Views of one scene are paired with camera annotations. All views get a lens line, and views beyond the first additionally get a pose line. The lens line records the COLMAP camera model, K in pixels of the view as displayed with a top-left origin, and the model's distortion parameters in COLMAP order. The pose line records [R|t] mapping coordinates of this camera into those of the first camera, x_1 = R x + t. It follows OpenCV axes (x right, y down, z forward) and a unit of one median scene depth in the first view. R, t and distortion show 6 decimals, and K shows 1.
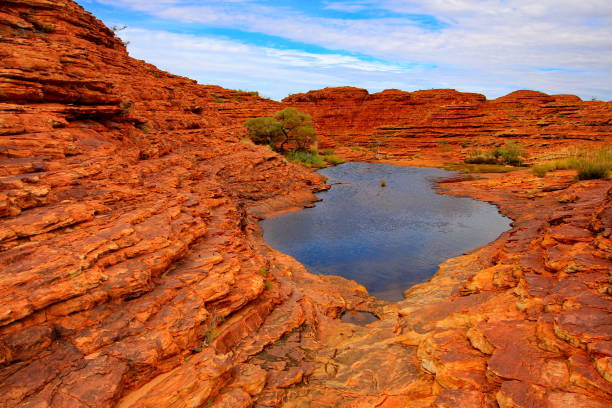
lens RADIAL K [[497.0, 0, 306.0], [0, 497.0, 204.0], [0, 0, 1]] dist [0.006386, 0.014421]
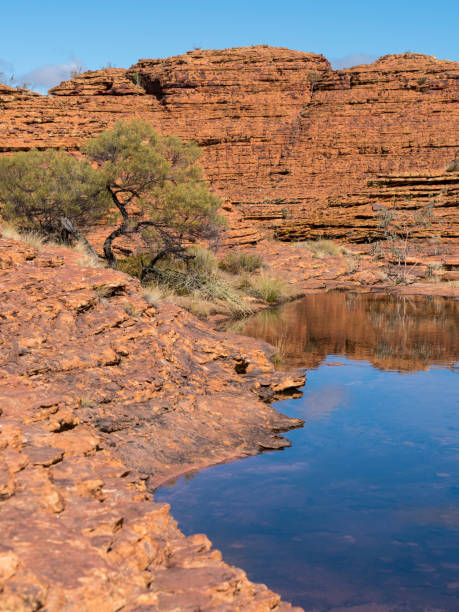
lens RADIAL K [[1646.2, 0, 229.5], [0, 1646.2, 306.0], [0, 0, 1]] dist [0.016045, 0.038645]
pose [[0.997073, -0.016385, 0.074674, -0.168970], [0.021857, 0.997088, -0.073061, -0.014555], [-0.073260, 0.074479, 0.994528, -0.020127]]
